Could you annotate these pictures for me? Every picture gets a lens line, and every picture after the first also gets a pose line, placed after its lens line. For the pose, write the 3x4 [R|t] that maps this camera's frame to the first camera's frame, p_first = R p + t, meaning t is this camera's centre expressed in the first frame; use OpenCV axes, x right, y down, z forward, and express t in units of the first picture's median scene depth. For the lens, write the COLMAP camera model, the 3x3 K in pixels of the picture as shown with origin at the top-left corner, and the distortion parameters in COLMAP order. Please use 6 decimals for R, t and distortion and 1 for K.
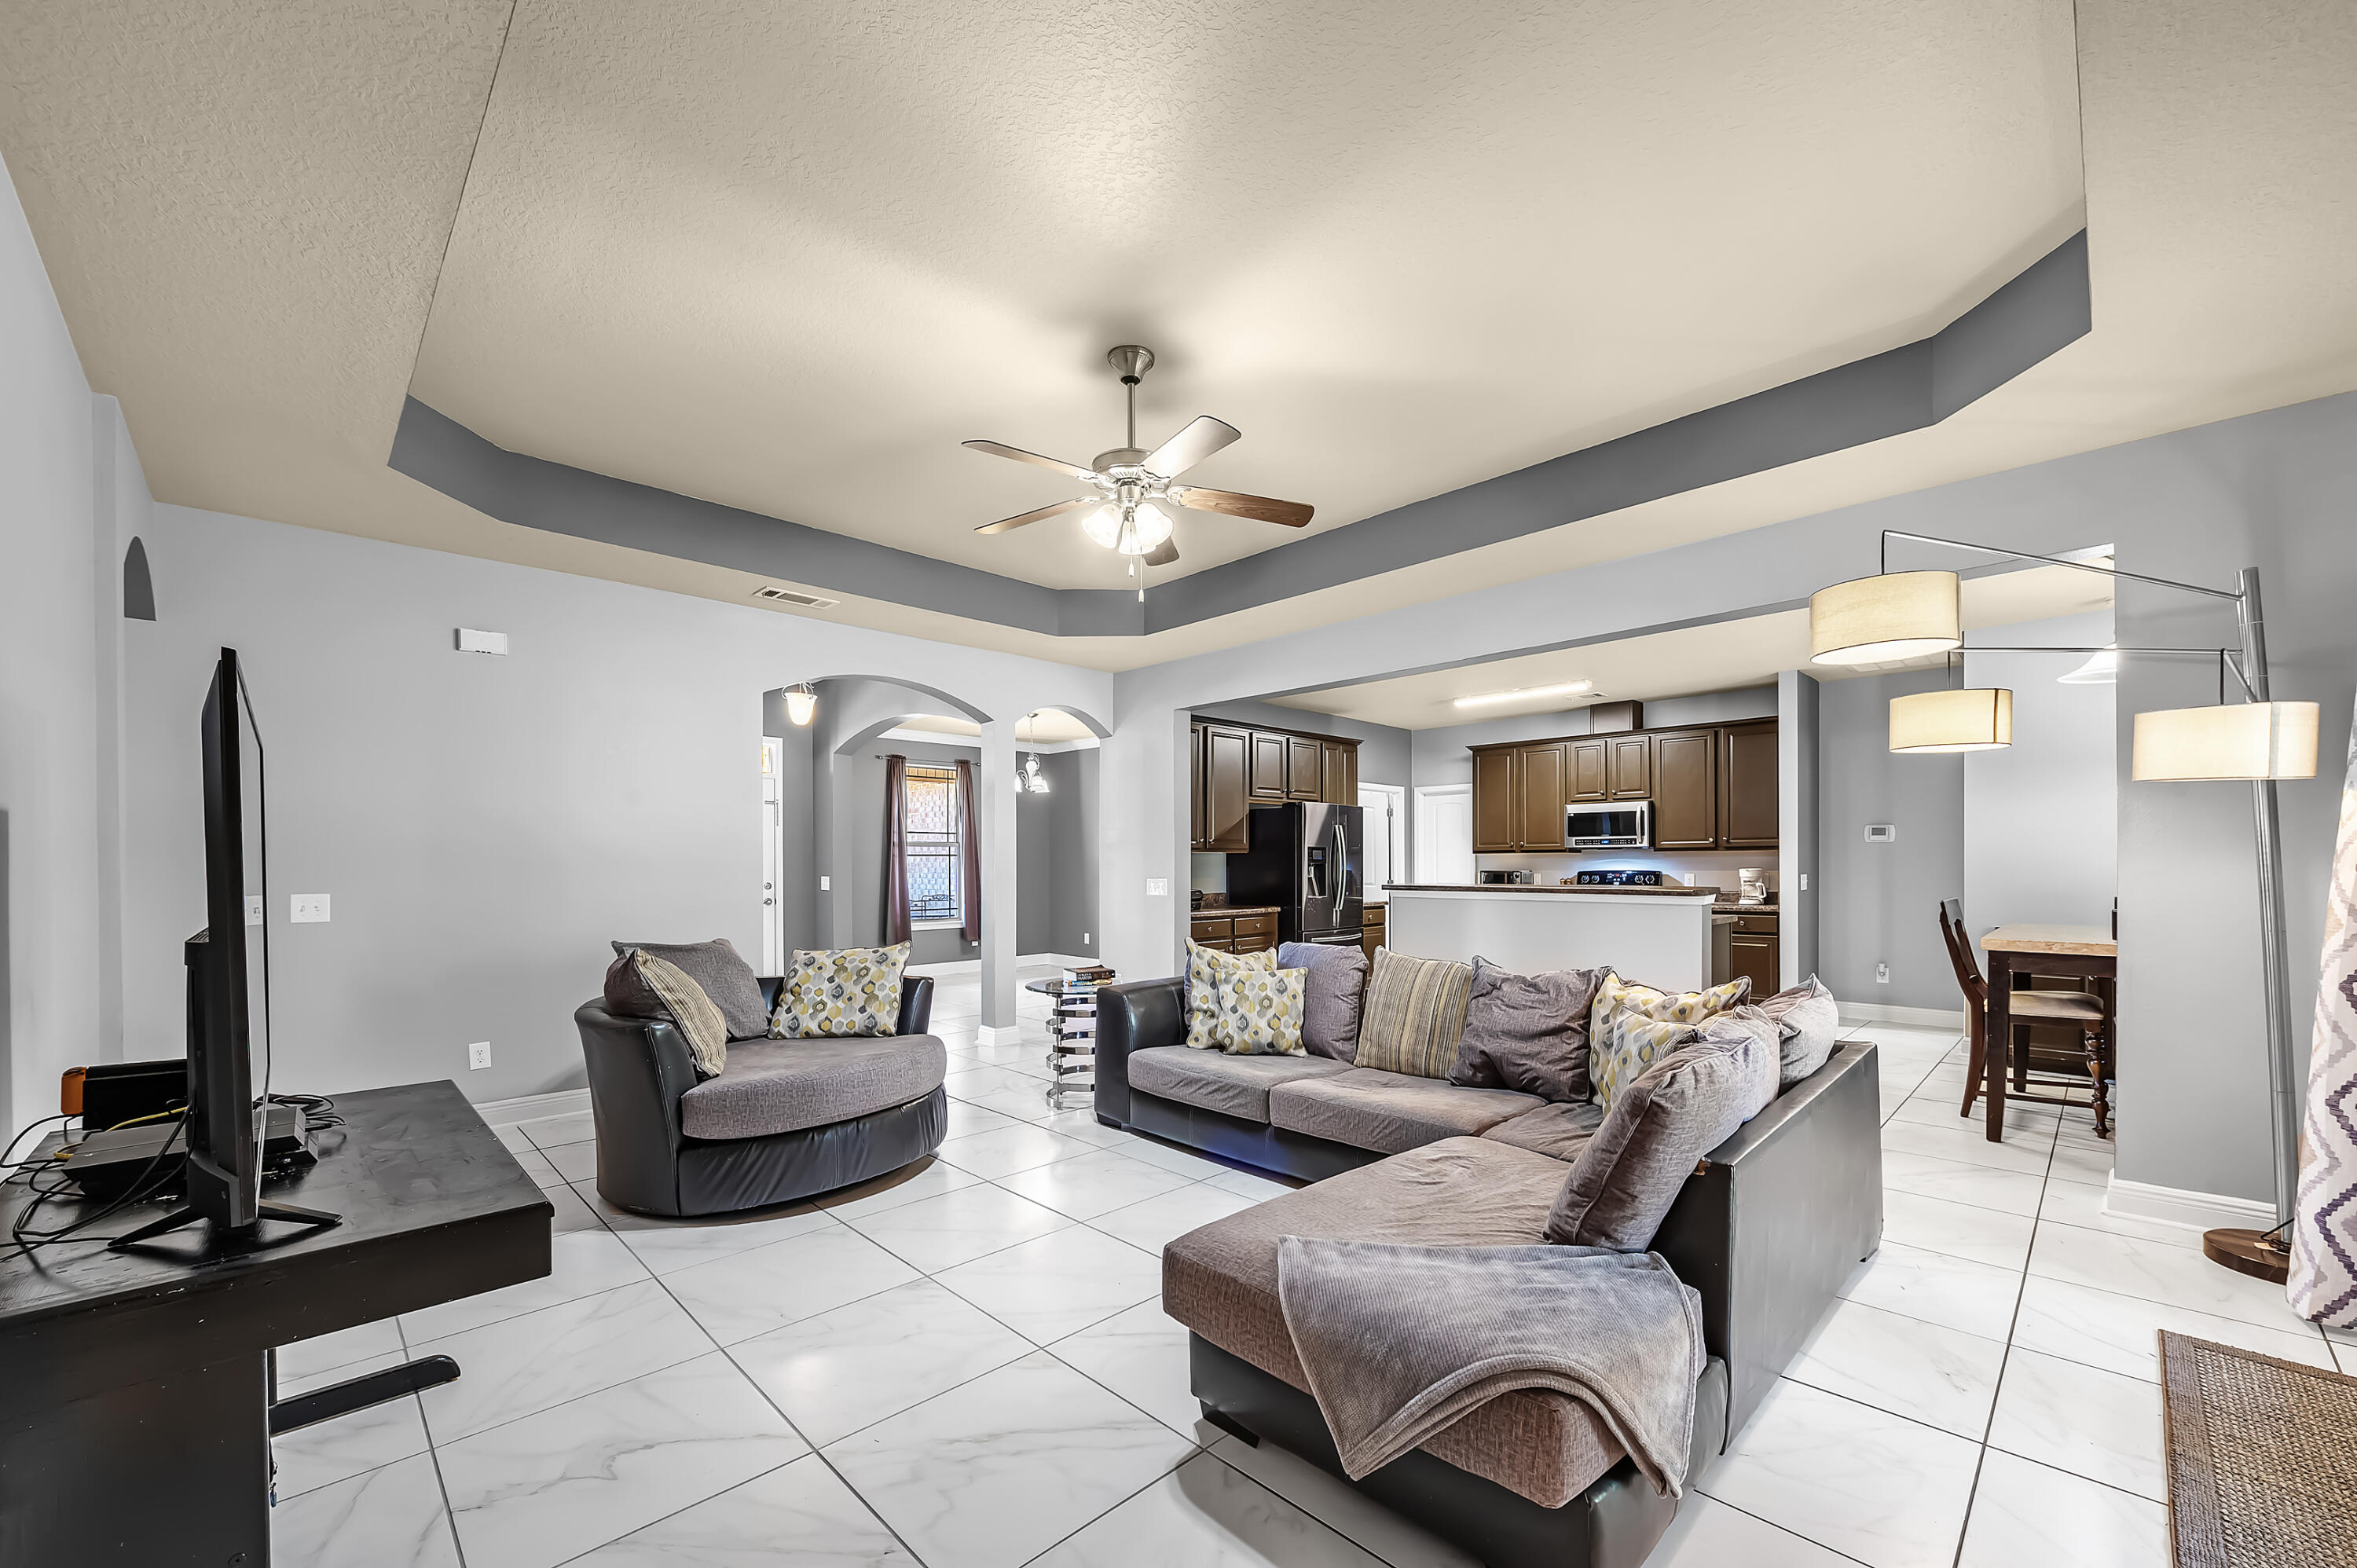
lens RADIAL K [[930.5, 0, 1193.8], [0, 930.5, 861.0], [0, 0, 1]] dist [-0.006967, 0.000015]
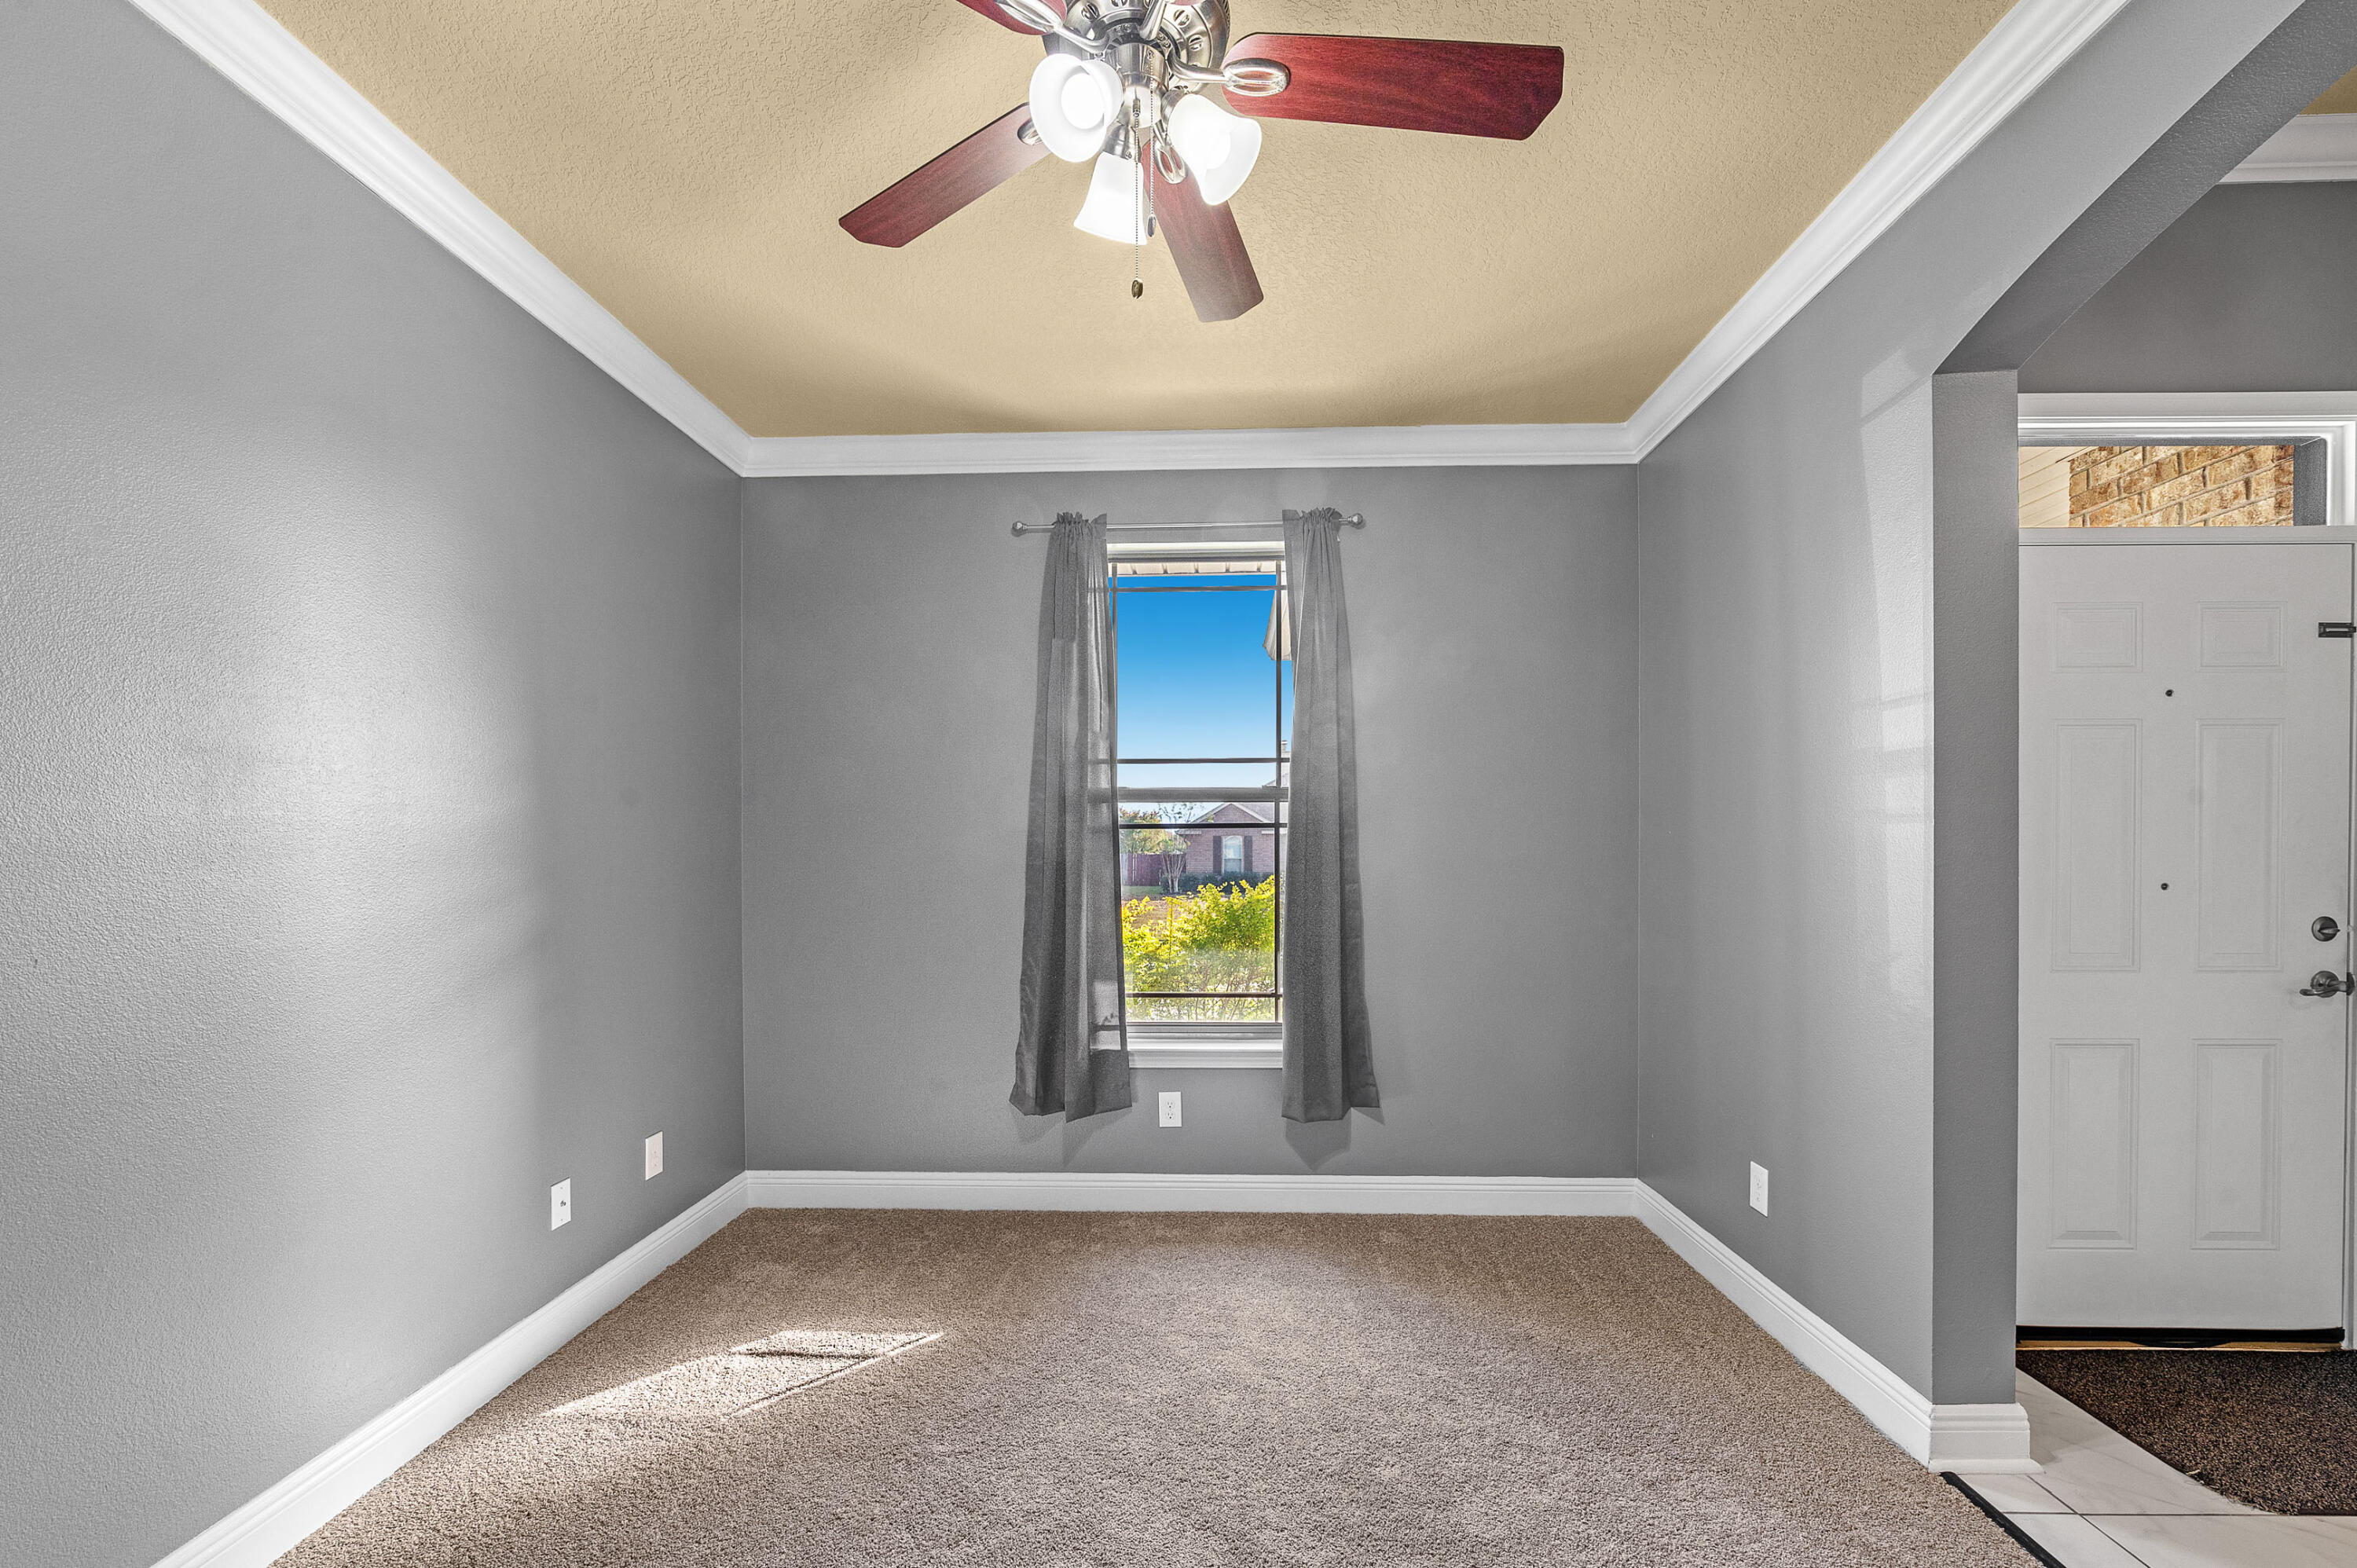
lens RADIAL K [[930.5, 0, 1187.5], [0, 930.5, 871.4], [0, 0, 1]] dist [-0.006967, 0.000015]
pose [[0.683549, 0.011516, -0.729814, -0.471235], [0.001889, 0.999844, 0.017546, 0.004072], [0.729903, -0.013372, 0.683420, 0.538783]]
